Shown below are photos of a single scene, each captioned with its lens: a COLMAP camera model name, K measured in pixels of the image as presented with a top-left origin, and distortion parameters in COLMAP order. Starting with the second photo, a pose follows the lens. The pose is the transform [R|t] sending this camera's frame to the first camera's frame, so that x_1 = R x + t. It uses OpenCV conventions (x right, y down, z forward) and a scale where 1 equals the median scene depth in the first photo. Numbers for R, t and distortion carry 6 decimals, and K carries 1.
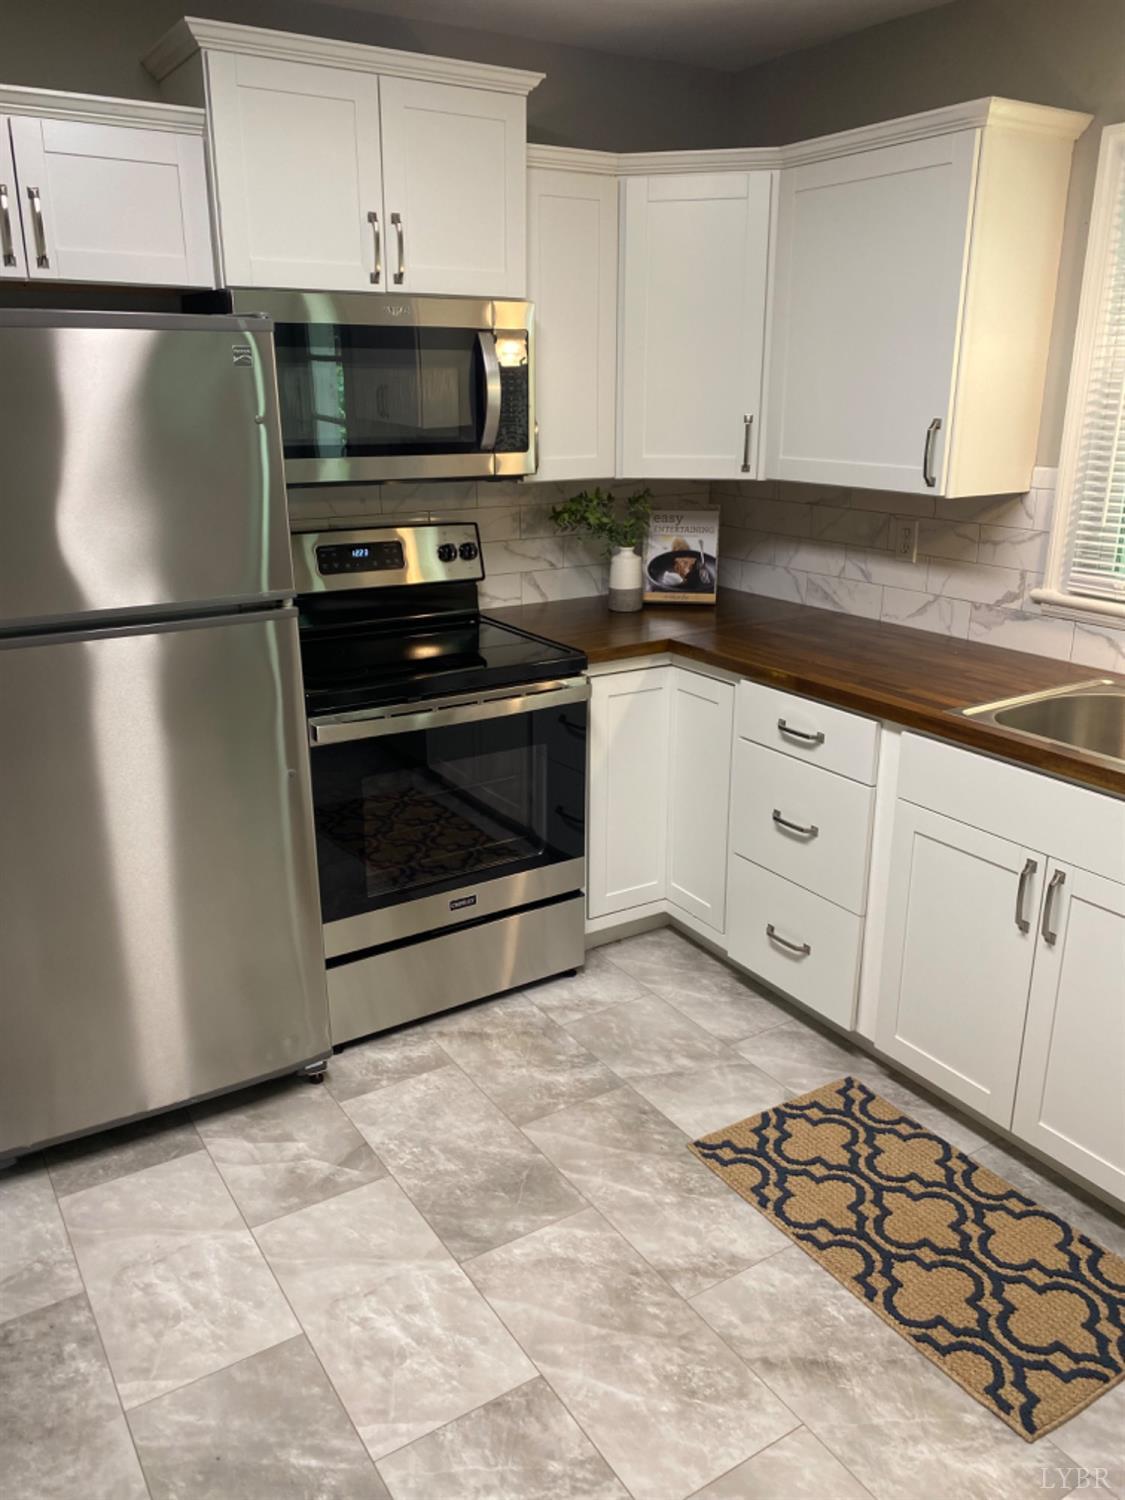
lens RADIAL K [[1141.4, 0, 564.6], [0, 1141.4, 729.2], [0, 0, 1]] dist [0.040381, -0.057884]
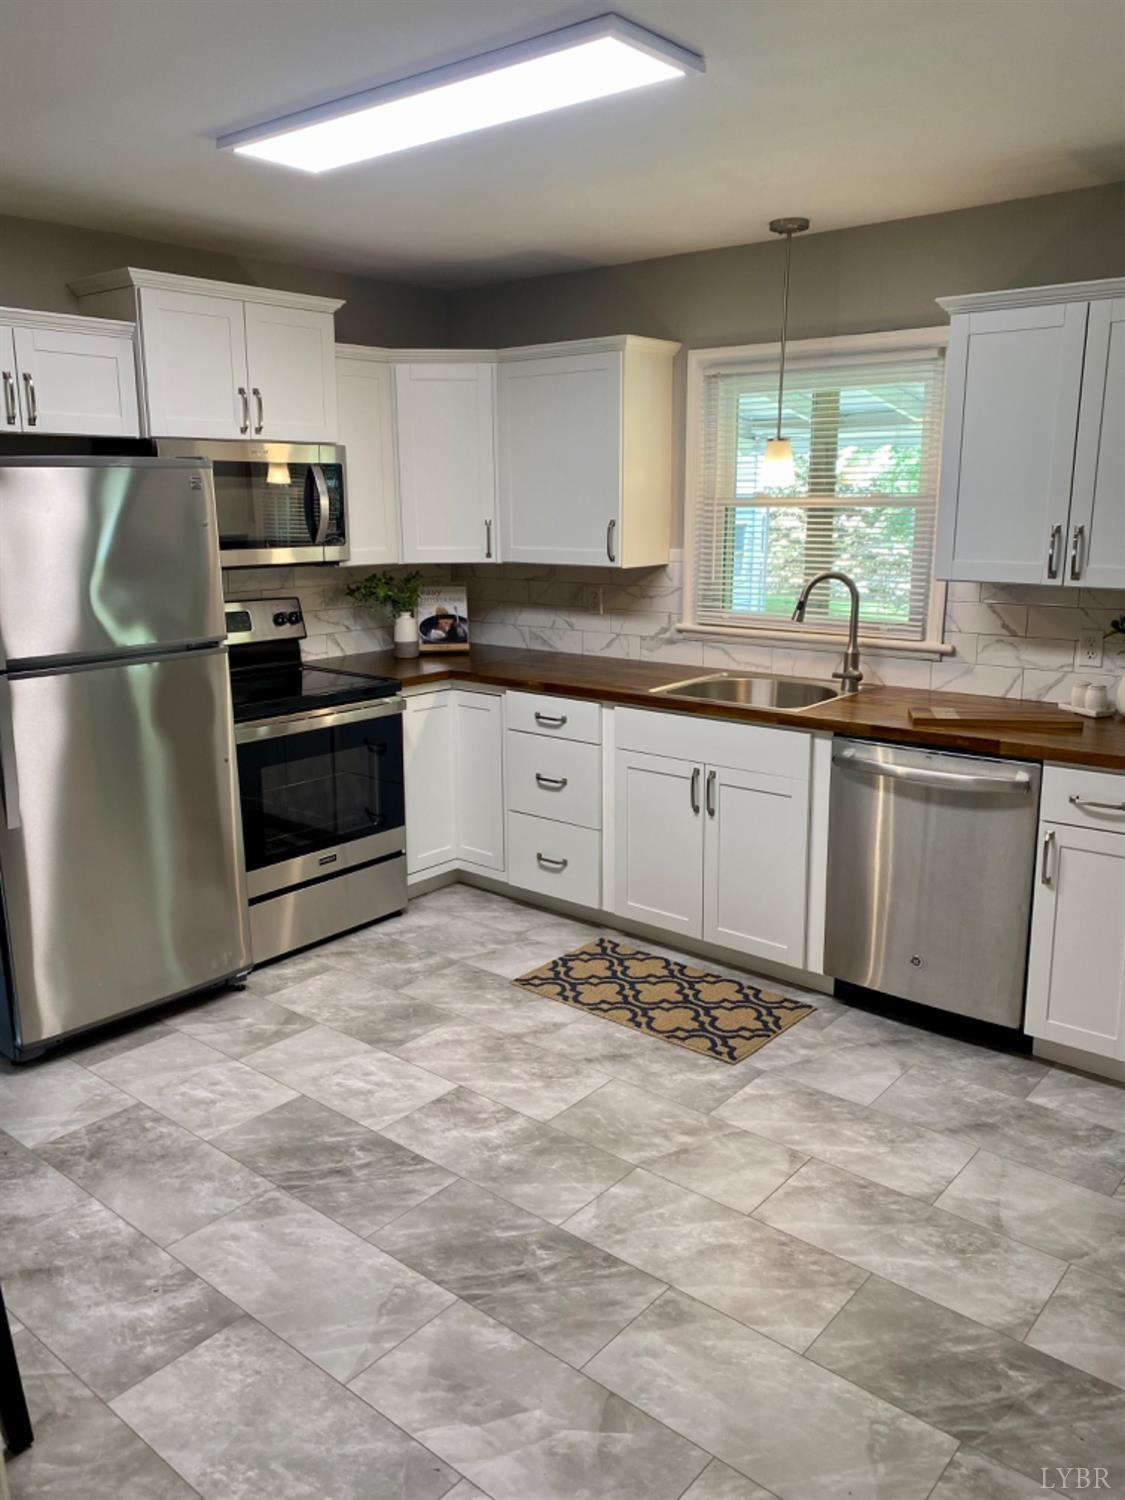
lens RADIAL K [[1159.9, 0, 561.2], [0, 1159.9, 700.4], [0, 0, 1]] dist [0.137686, -0.001448]
pose [[0.952298, -0.060141, 0.299185, -0.249689], [0.095323, 0.989955, -0.104414, 0.145228], [-0.289901, 0.127953, 0.948465, -0.502983]]
